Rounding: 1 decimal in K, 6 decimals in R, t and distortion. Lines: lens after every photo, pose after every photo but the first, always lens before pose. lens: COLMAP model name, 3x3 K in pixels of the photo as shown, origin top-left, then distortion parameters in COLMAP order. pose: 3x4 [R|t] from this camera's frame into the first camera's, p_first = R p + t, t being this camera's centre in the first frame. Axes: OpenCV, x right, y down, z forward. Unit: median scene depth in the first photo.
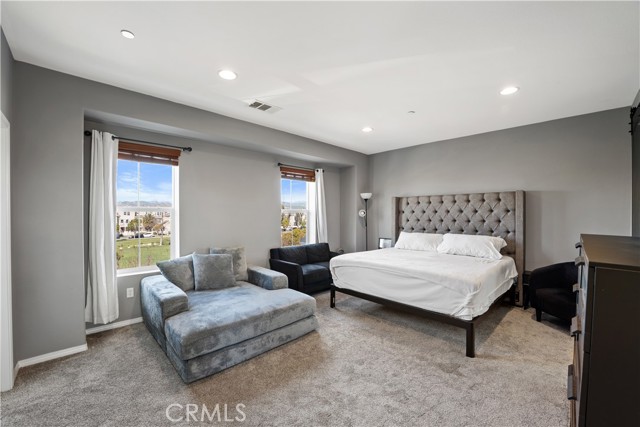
lens RADIAL K [[263.4, 0, 322.7], [0, 263.4, 215.8], [0, 0, 1]] dist [-0.020967, 0.000564]
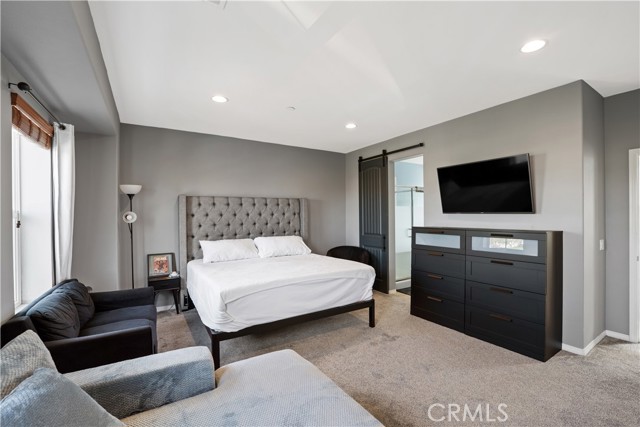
lens RADIAL K [[274.9, 0, 321.7], [0, 274.9, 214.9], [0, 0, 1]] dist [-0.031190, 0.002244]
pose [[0.215806, 0.002460, 0.976433, -0.454038], [0.018236, 0.999812, -0.006550, -0.003699], [-0.976266, 0.019220, 0.215720, 0.531116]]
